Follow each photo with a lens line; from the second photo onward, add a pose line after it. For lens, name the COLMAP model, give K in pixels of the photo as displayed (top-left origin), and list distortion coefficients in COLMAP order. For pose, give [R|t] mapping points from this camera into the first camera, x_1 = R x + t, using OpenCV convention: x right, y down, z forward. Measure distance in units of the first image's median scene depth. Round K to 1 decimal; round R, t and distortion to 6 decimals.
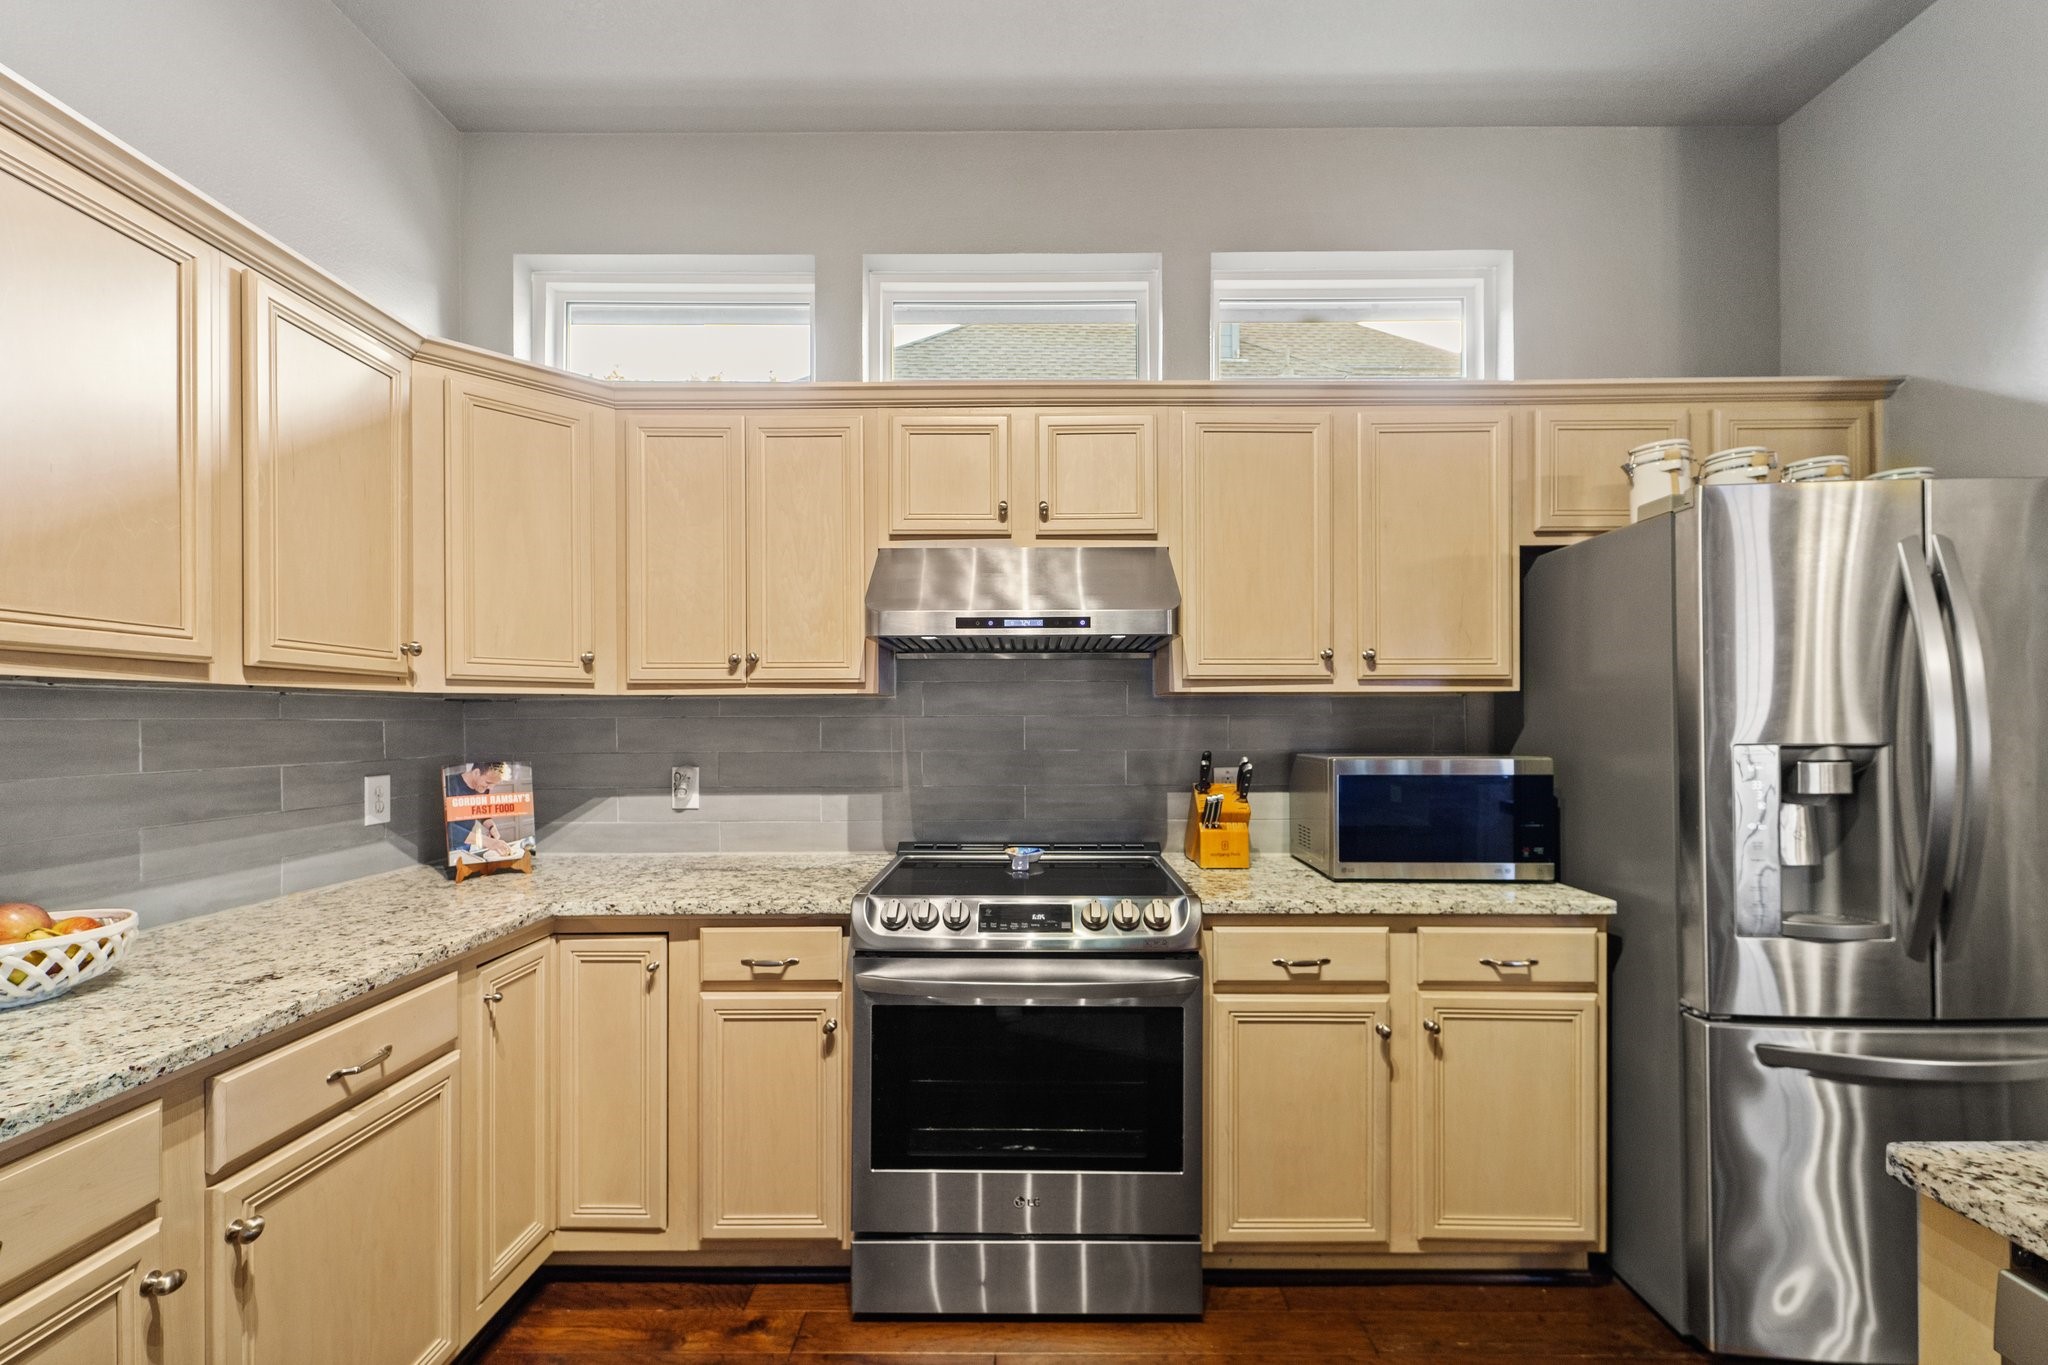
lens RADIAL K [[854.5, 0, 1026.5], [0, 854.5, 717.5], [0, 0, 1]] dist [0.008054, -0.001158]
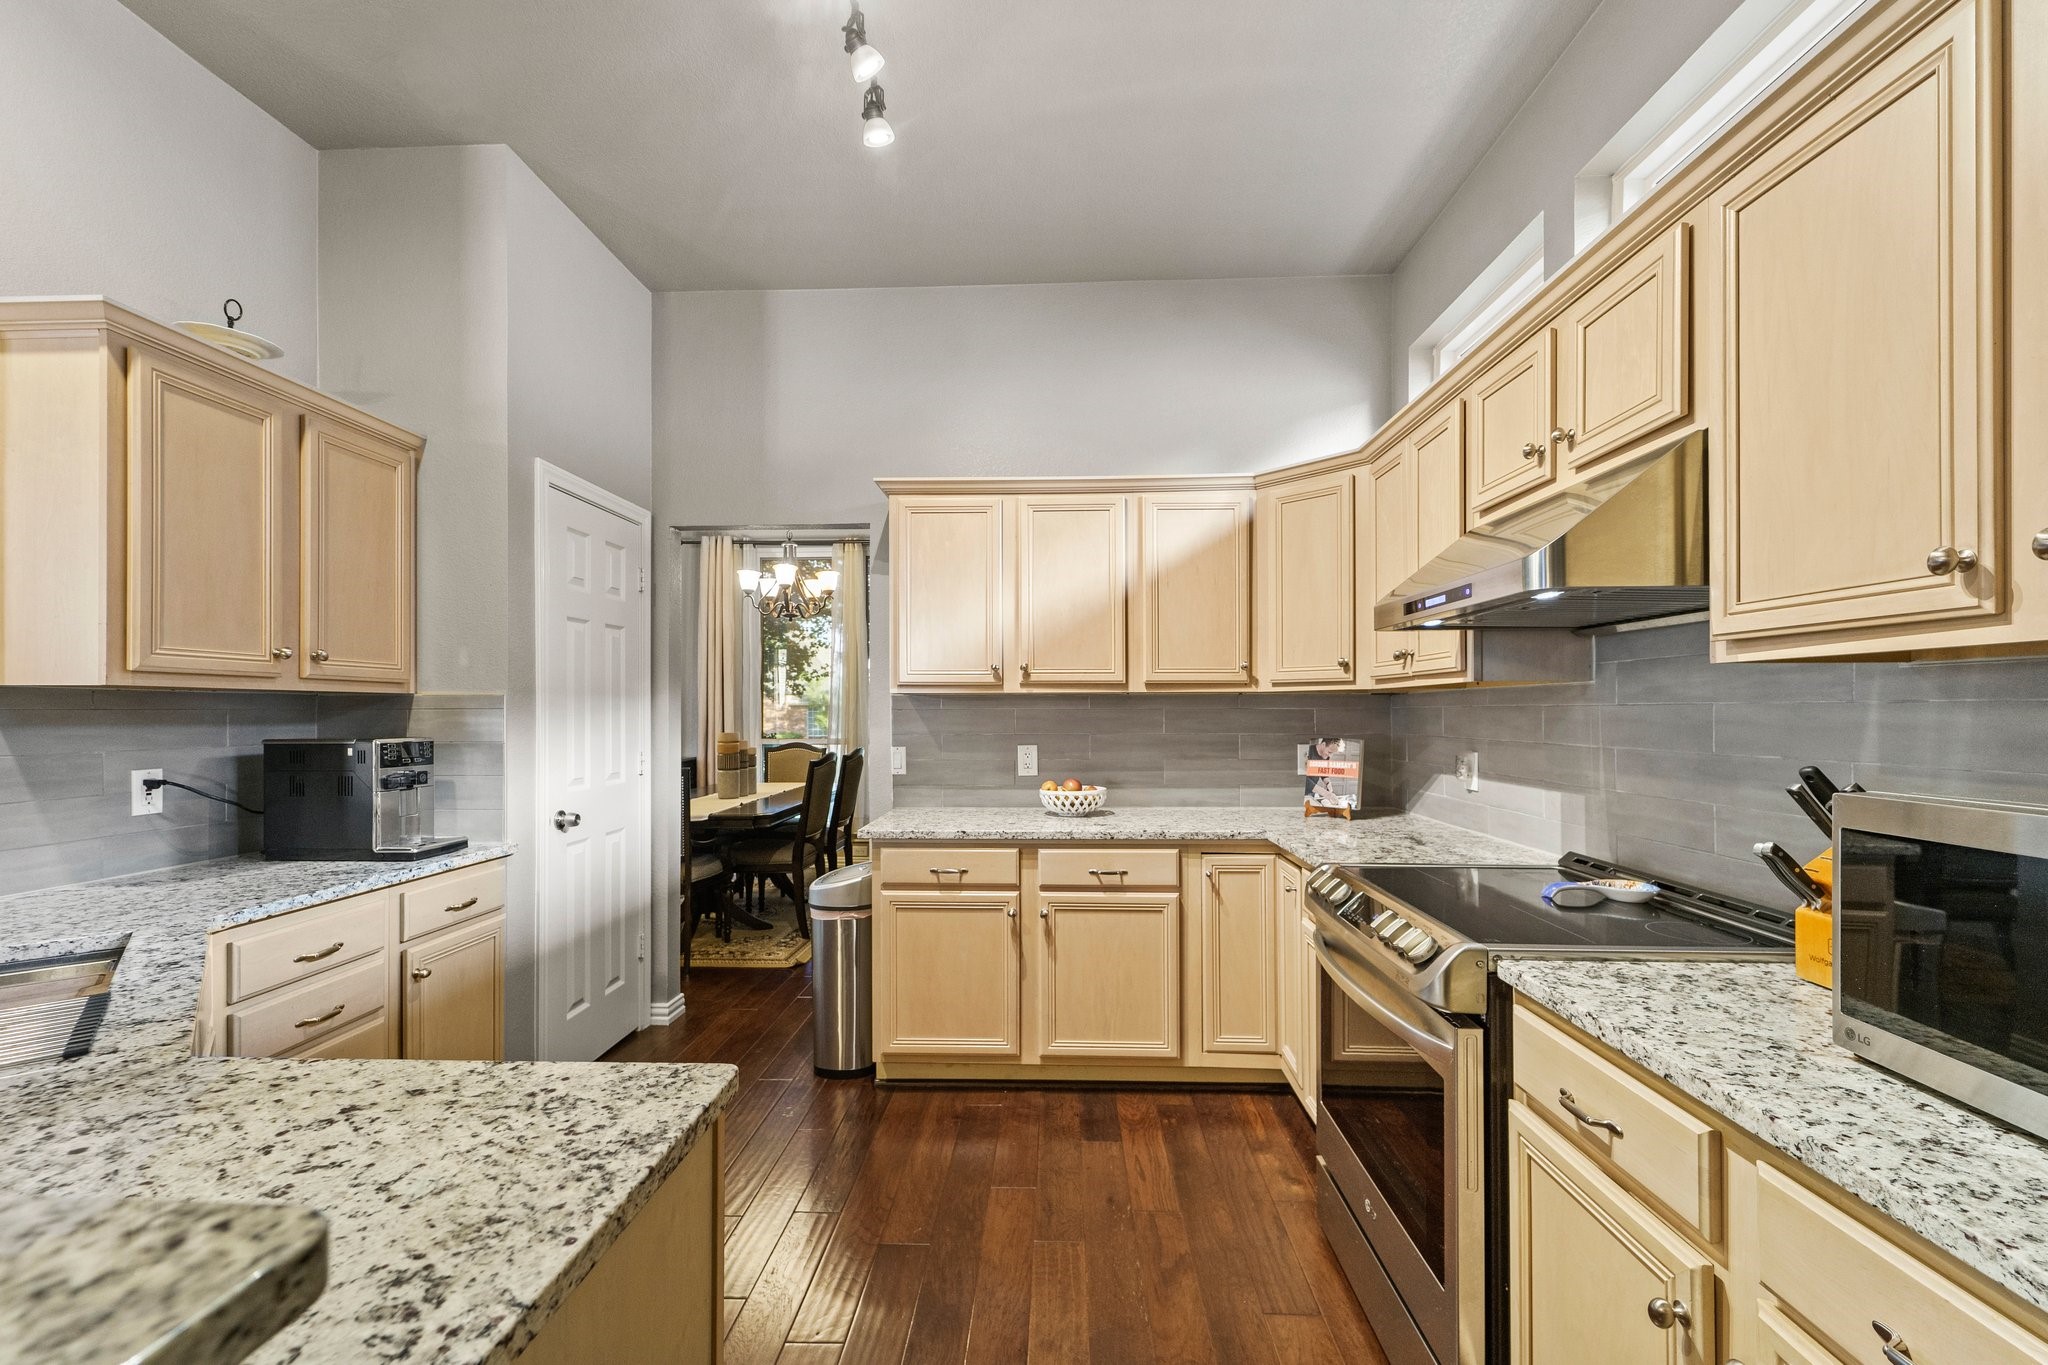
lens RADIAL K [[854.5, 0, 1026.5], [0, 854.5, 717.5], [0, 0, 1]] dist [0.008054, -0.001158]
pose [[-0.039426, 0.010813, -0.999164, 0.885661], [0.002825, 0.999939, 0.010710, 0.000942], [0.999218, -0.002400, -0.039454, 0.593569]]
